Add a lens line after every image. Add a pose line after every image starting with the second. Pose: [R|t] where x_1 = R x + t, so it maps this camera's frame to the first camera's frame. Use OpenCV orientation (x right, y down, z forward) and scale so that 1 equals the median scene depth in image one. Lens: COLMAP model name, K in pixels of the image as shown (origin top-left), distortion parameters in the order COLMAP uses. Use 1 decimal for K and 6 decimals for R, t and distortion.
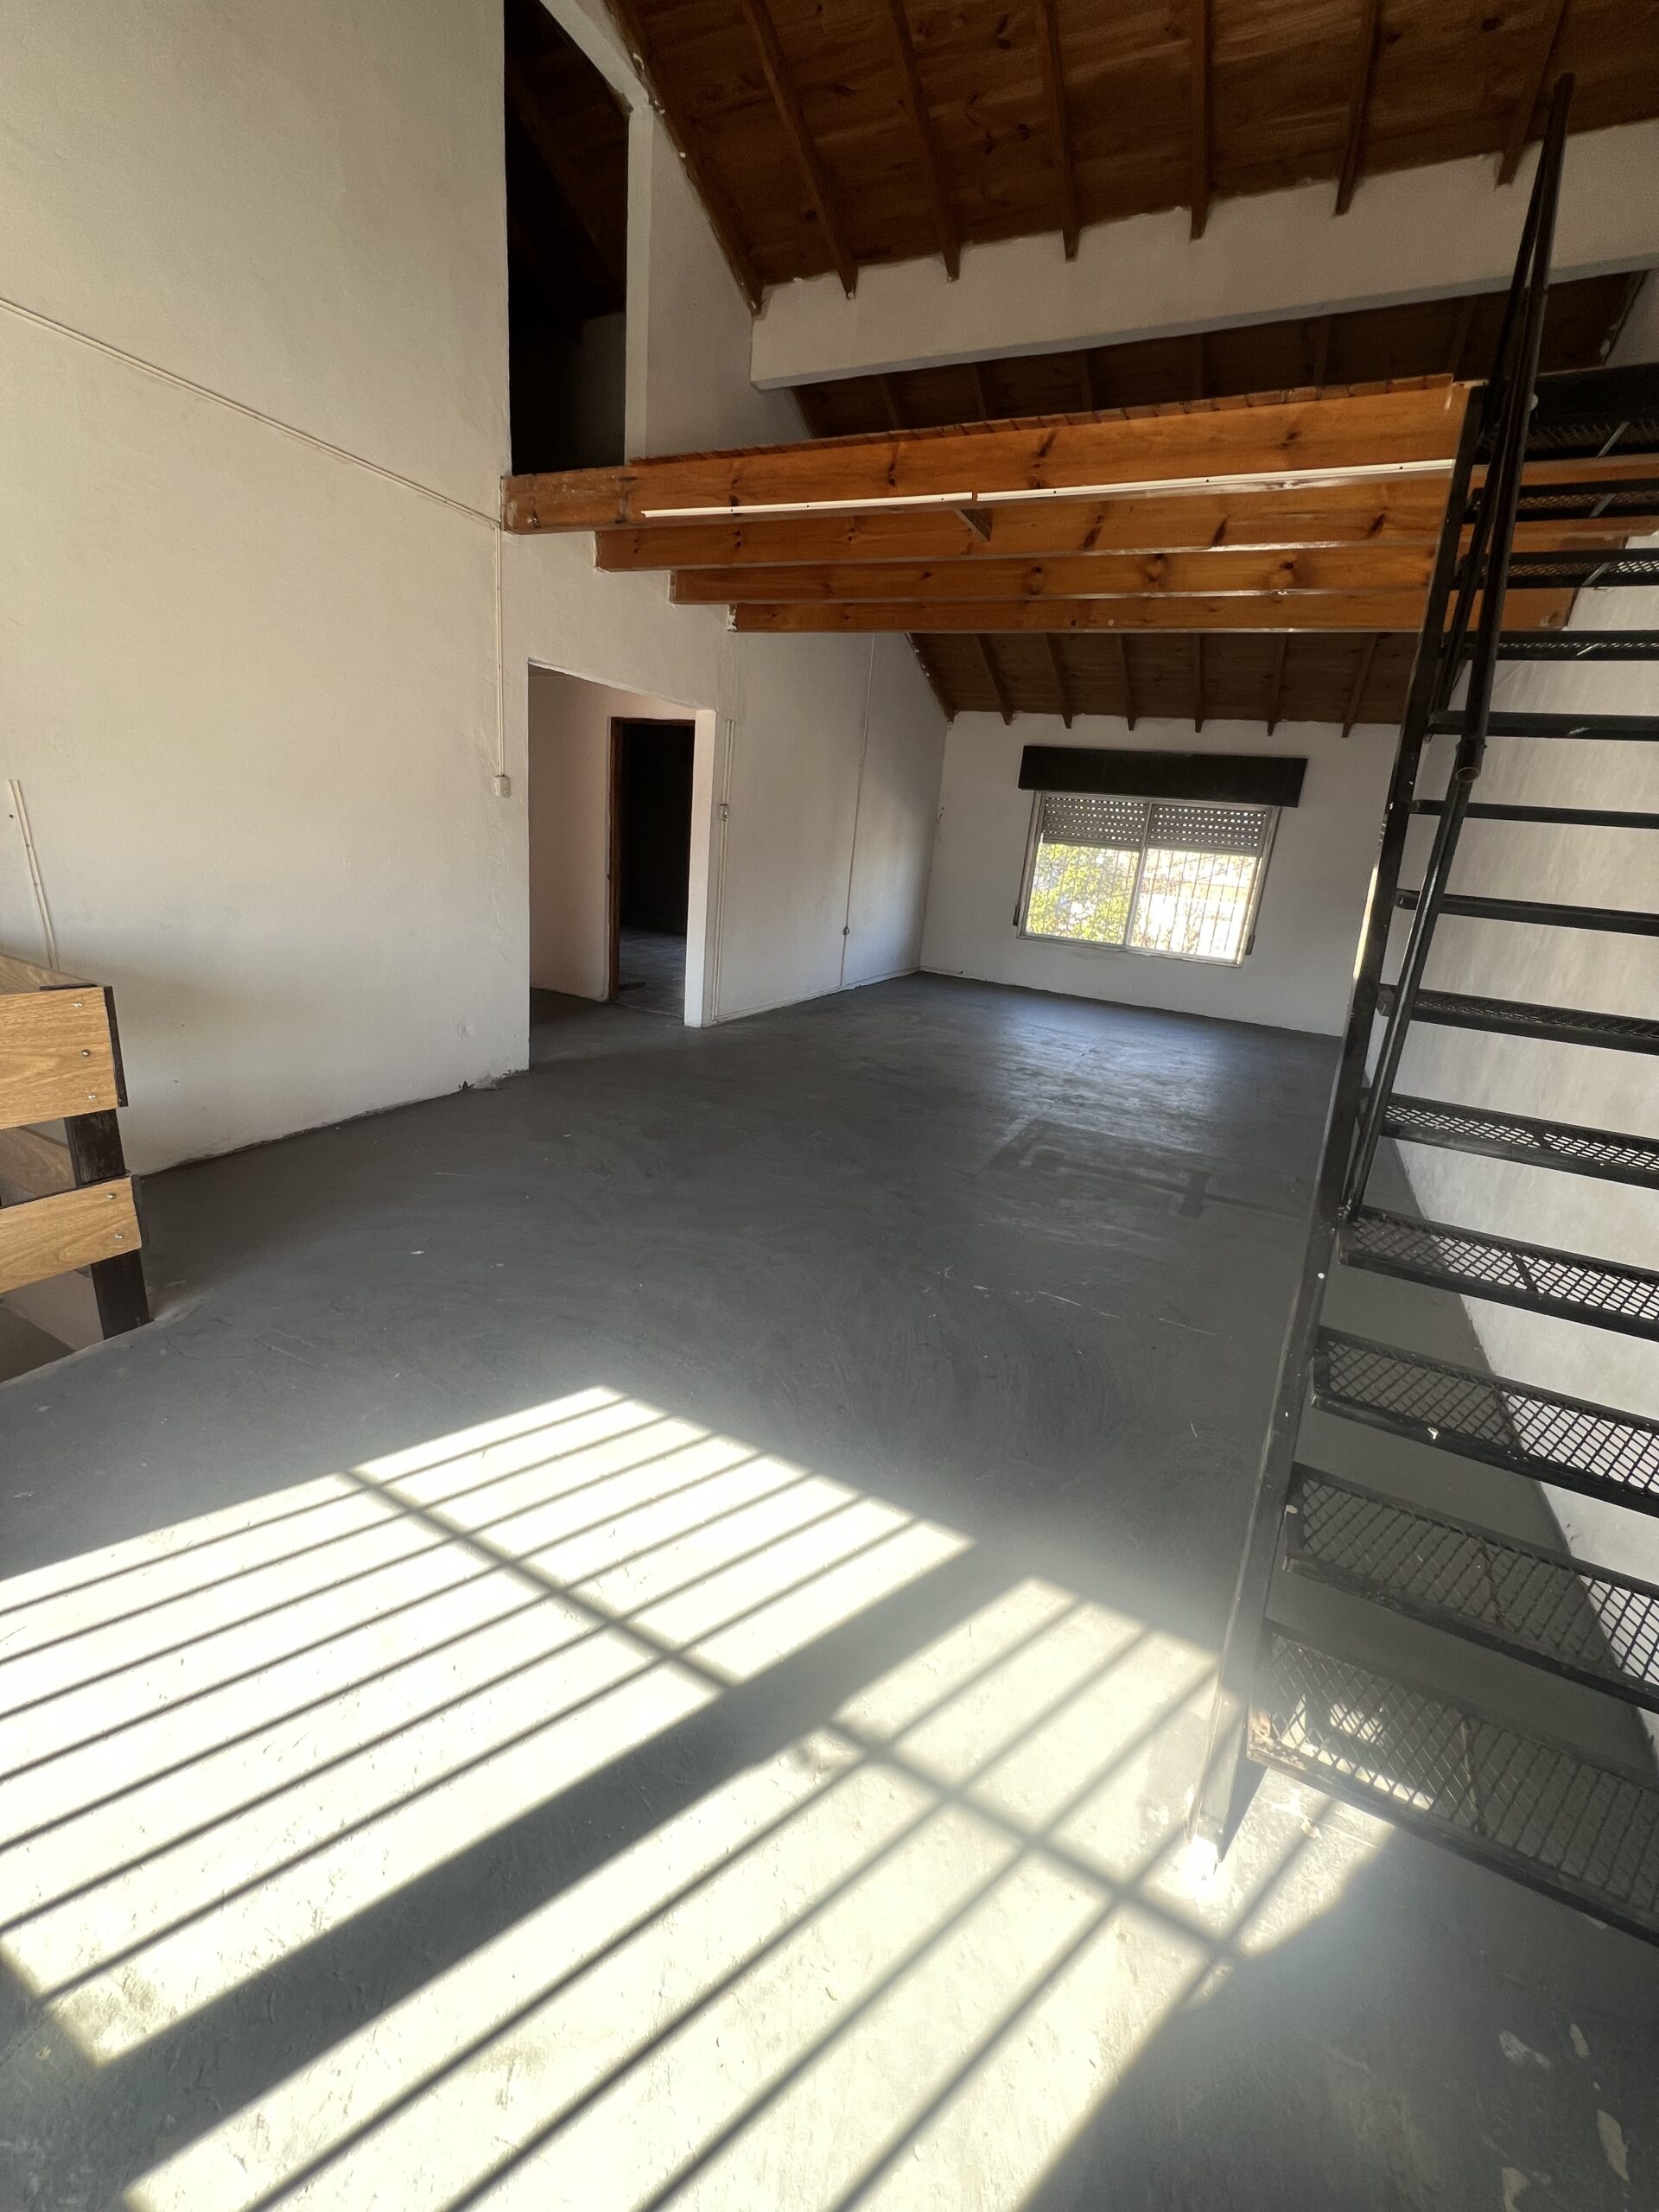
lens RADIAL K [[884.4, 0, 831.7], [0, 884.4, 1099.1], [0, 0, 1]] dist [0.000813, 0.000025]
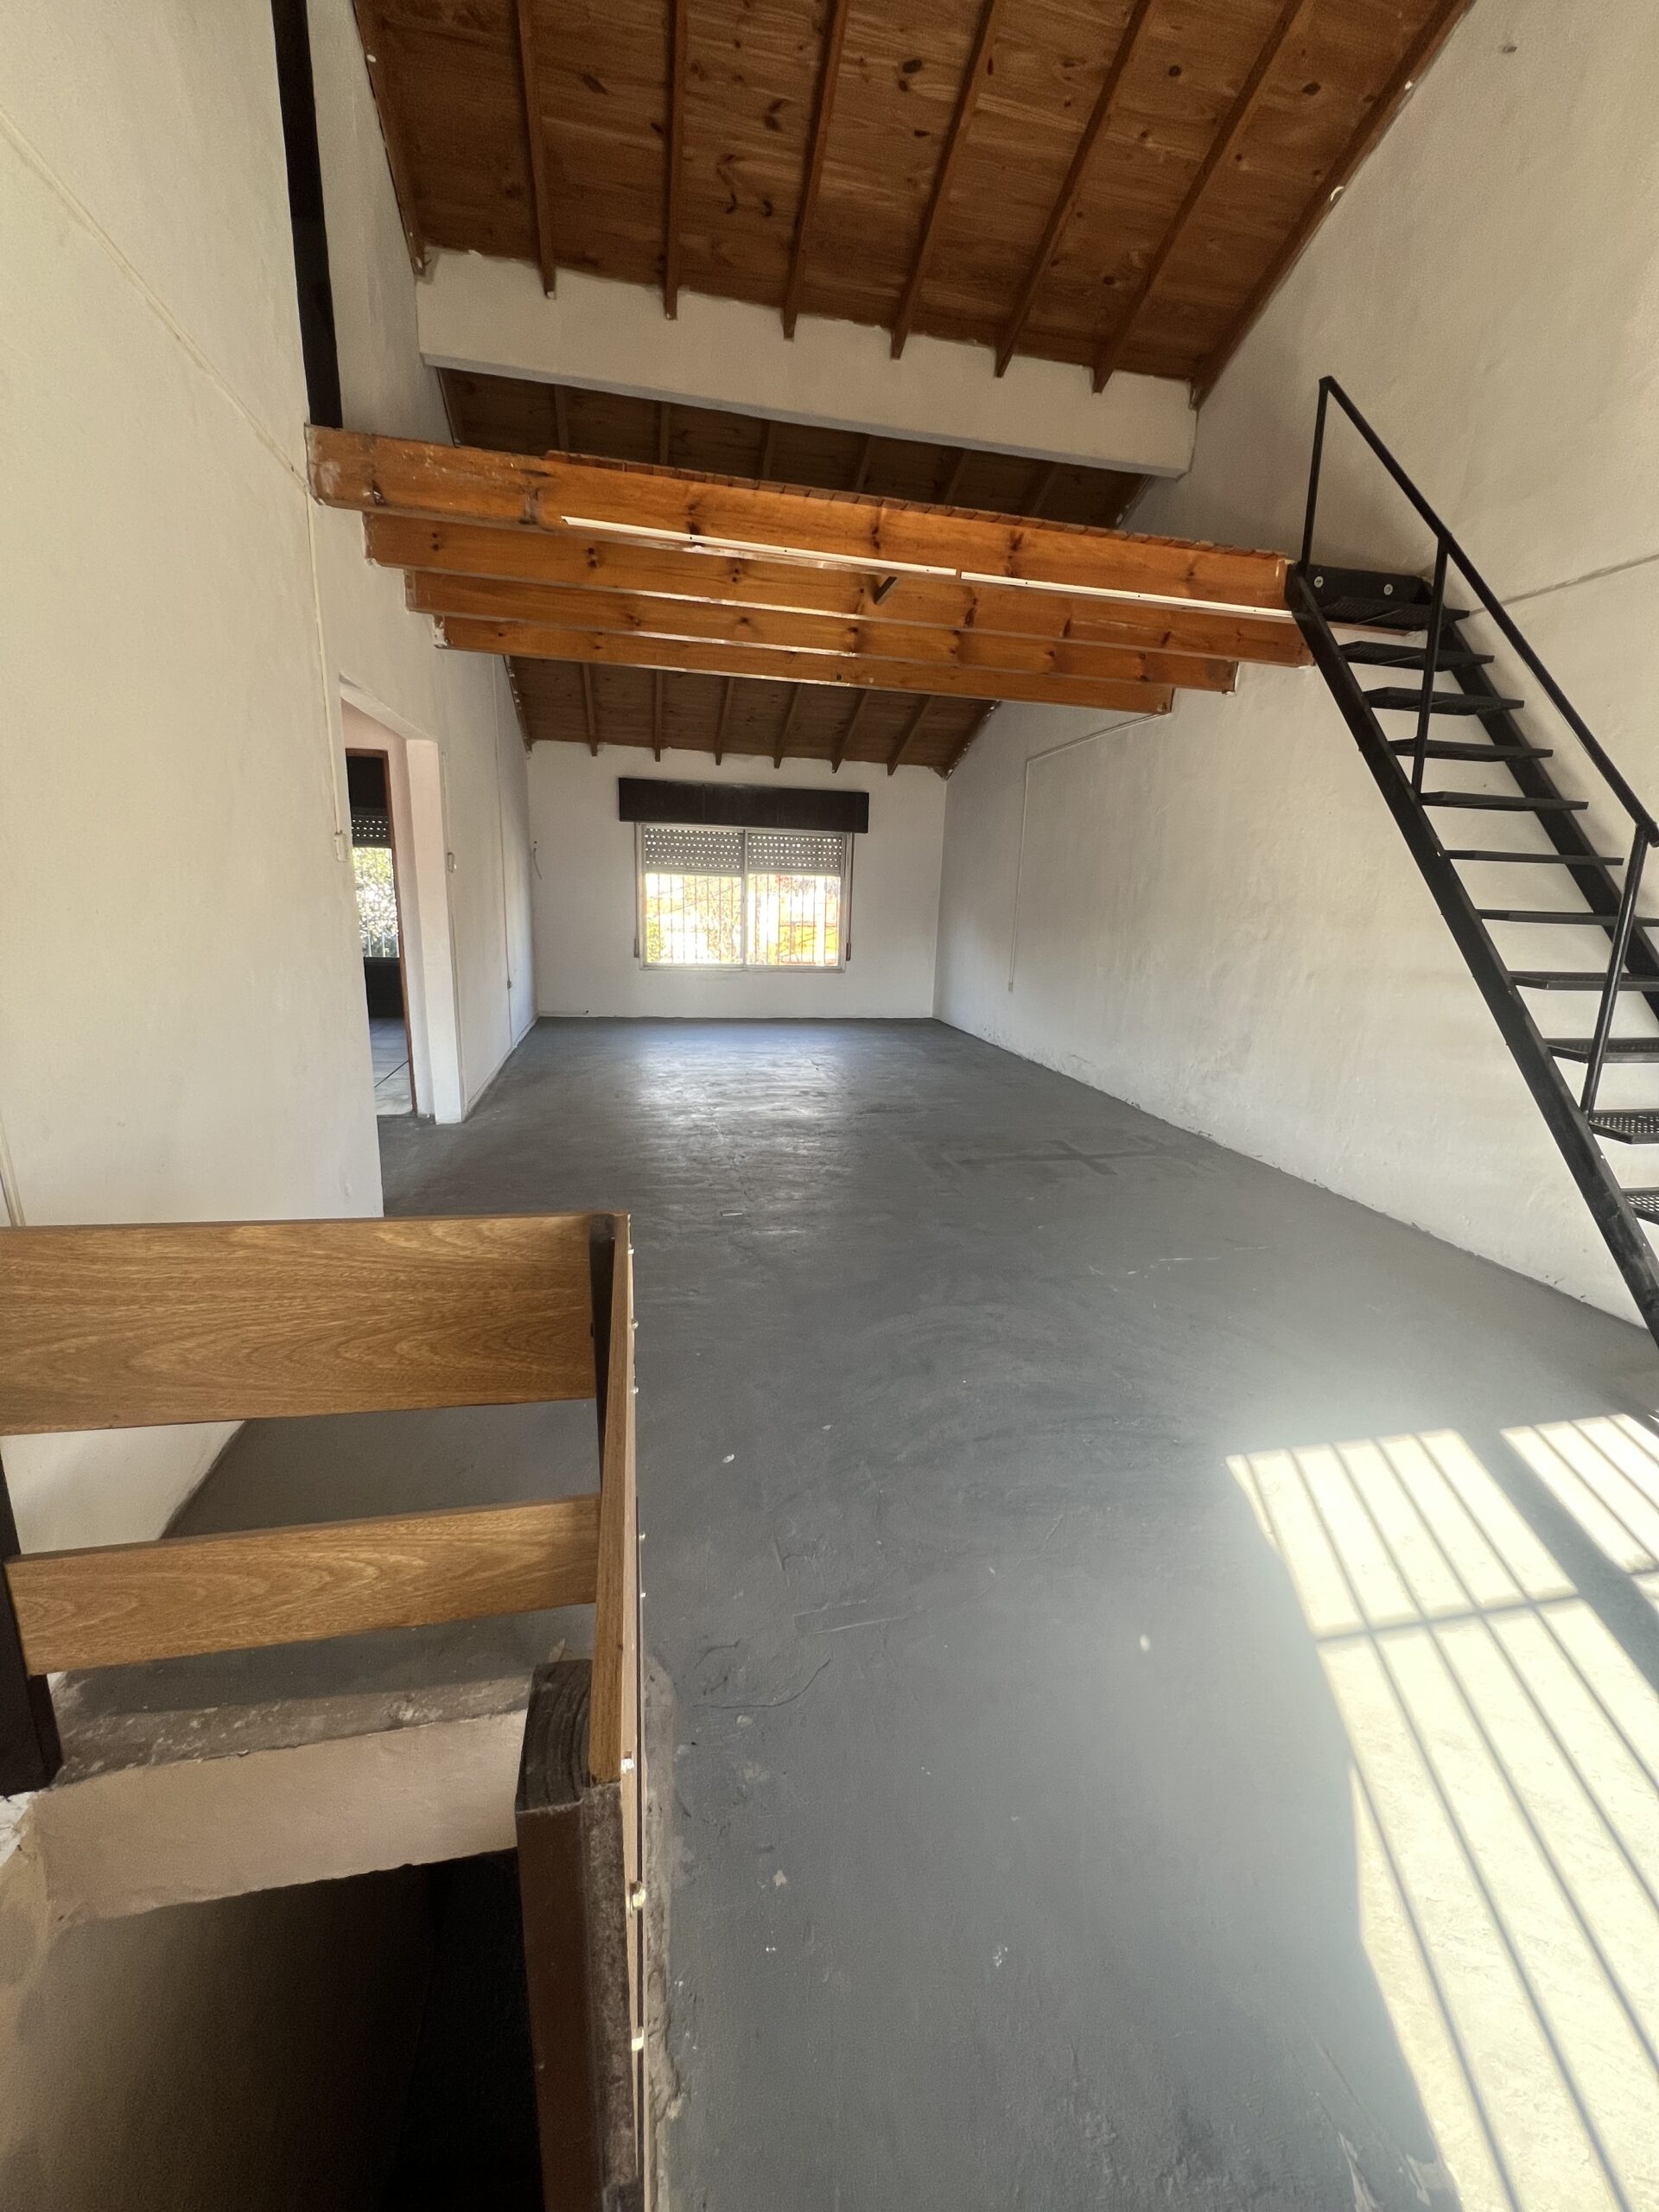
lens RADIAL K [[886.4, 0, 832.3], [0, 886.4, 1099.2], [0, 0, 1]] dist [-0.000033, 0.000190]
pose [[0.778499, -0.204411, 0.593426, -0.450122], [0.215797, 0.975012, 0.052754, -0.087777], [-0.589382, 0.086990, 0.803158, 0.167575]]
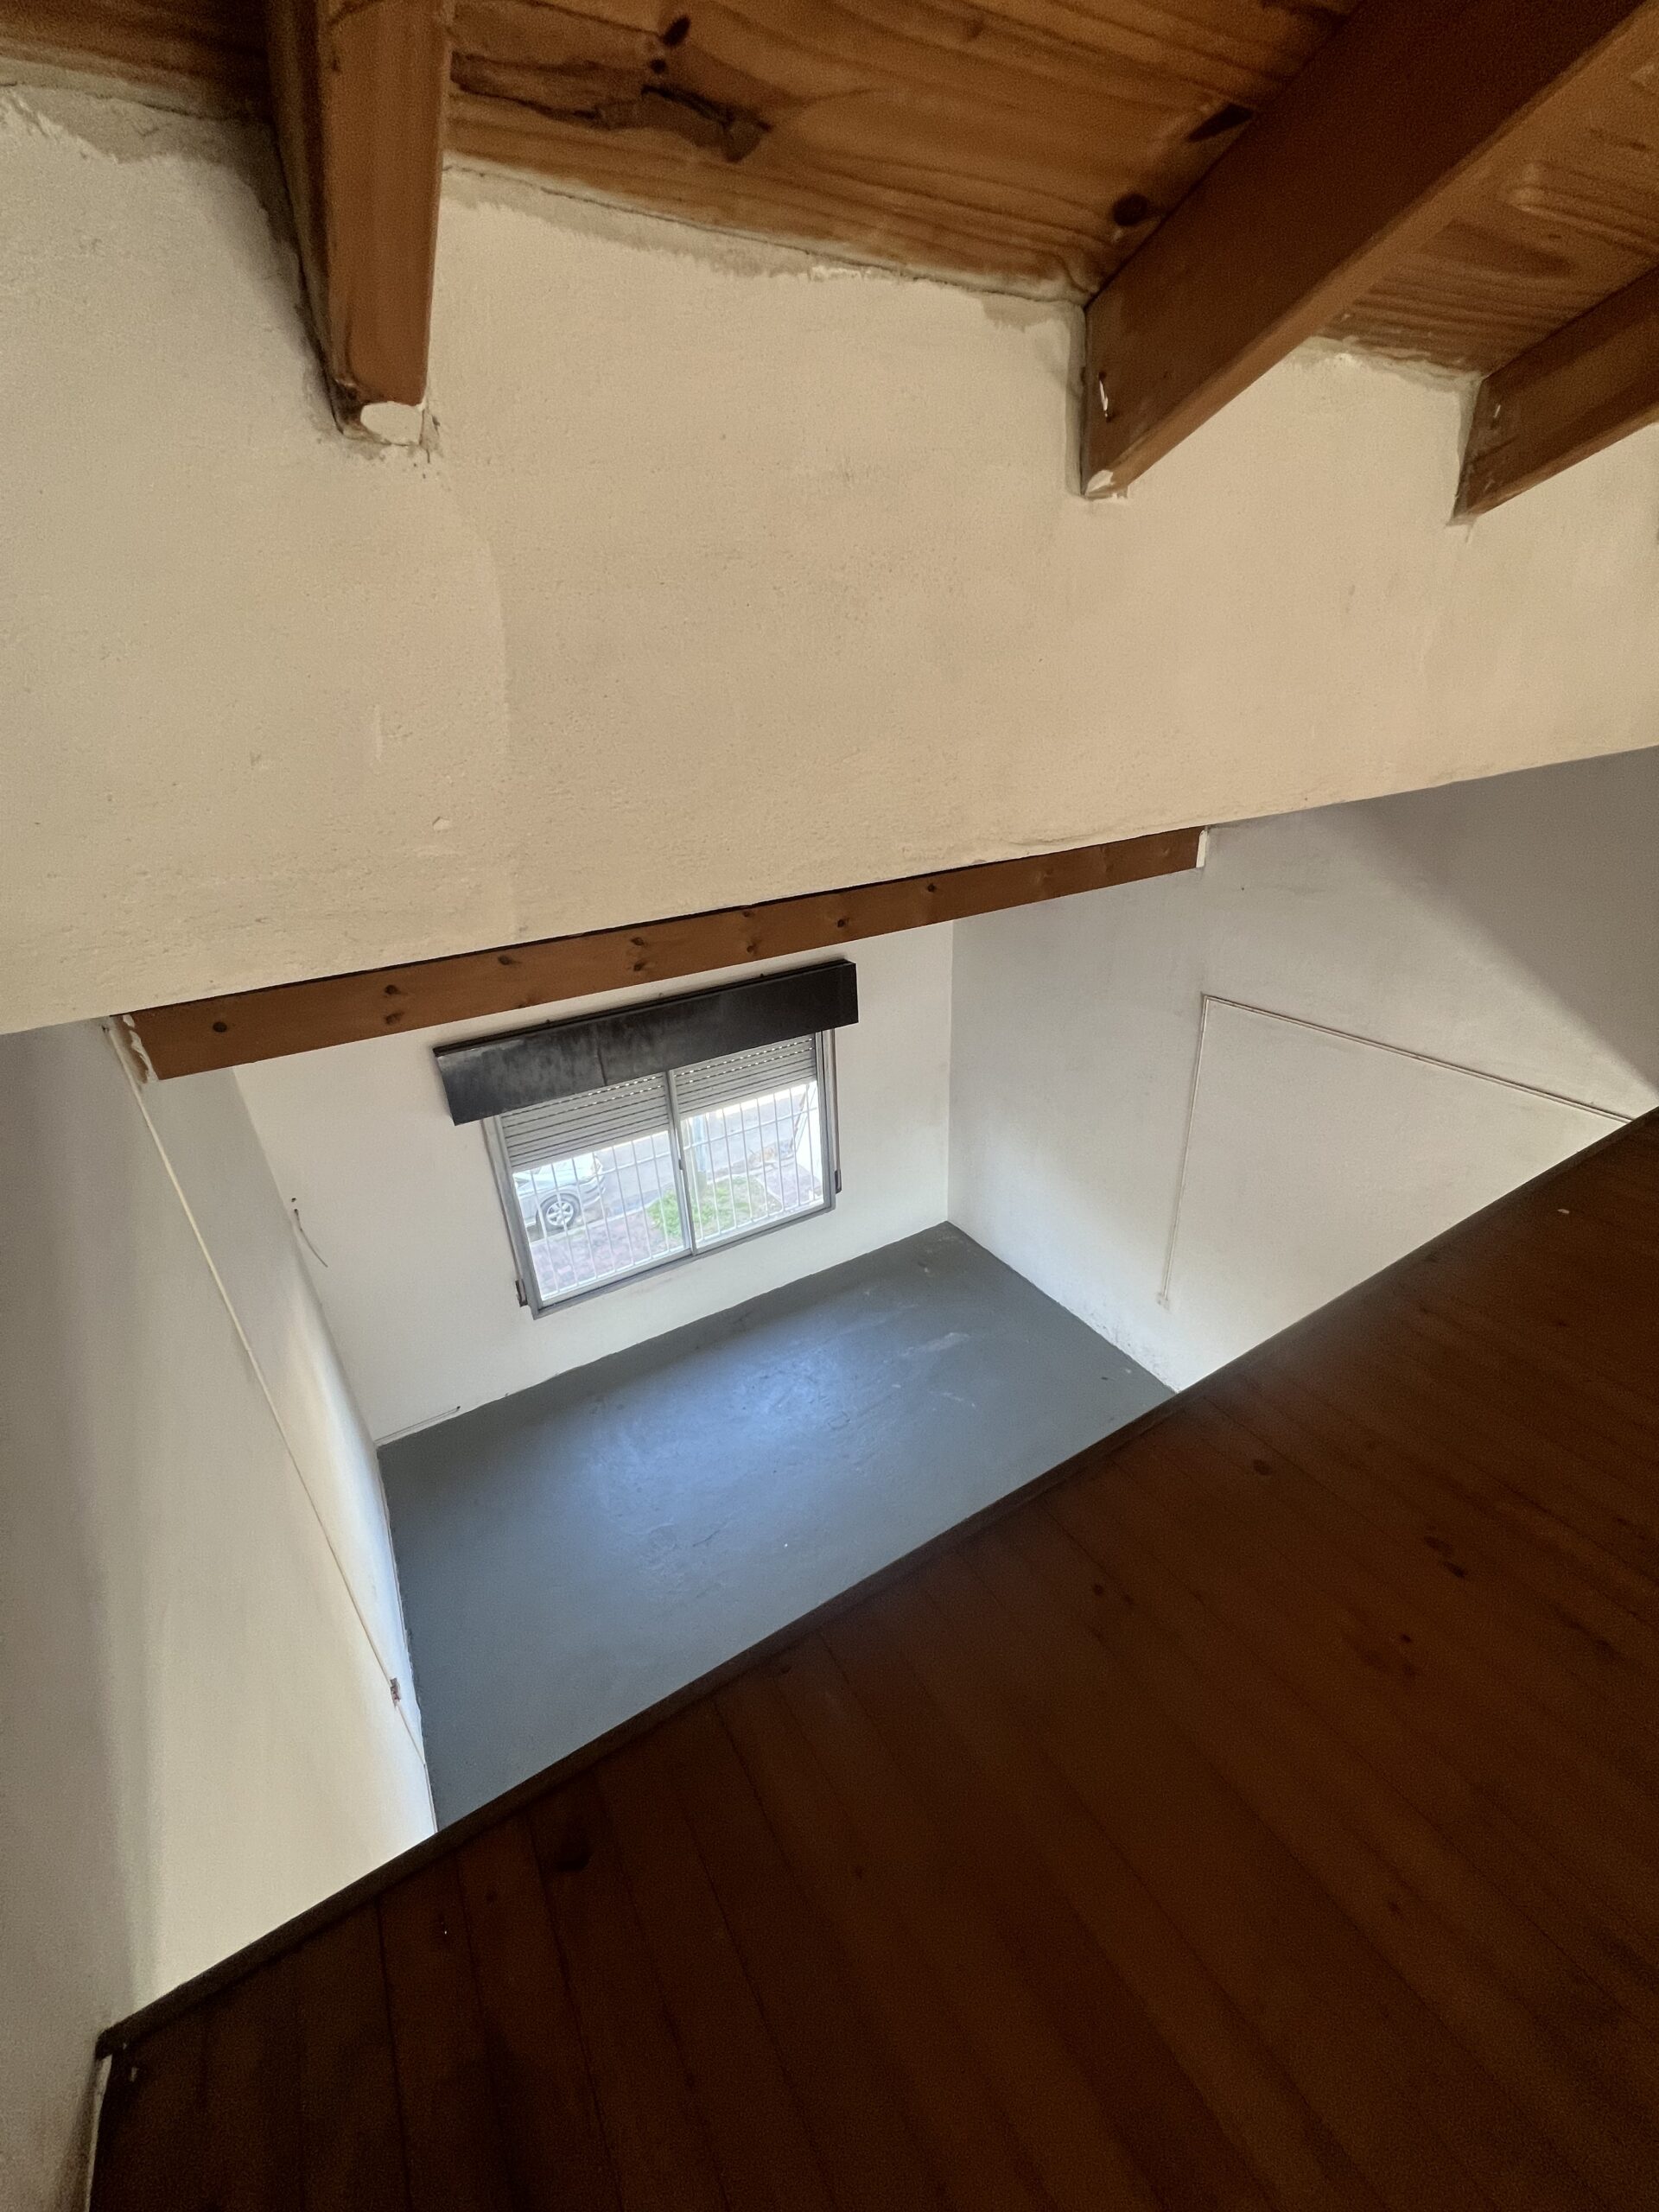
lens RADIAL K [[884.4, 0, 831.7], [0, 884.4, 1099.1], [0, 0, 1]] dist [0.000813, 0.000025]
pose [[0.526400, -0.471580, 0.707471, -0.061791], [0.335092, 0.879807, 0.337126, -0.835812], [-0.781419, 0.059605, 0.621153, 0.877785]]
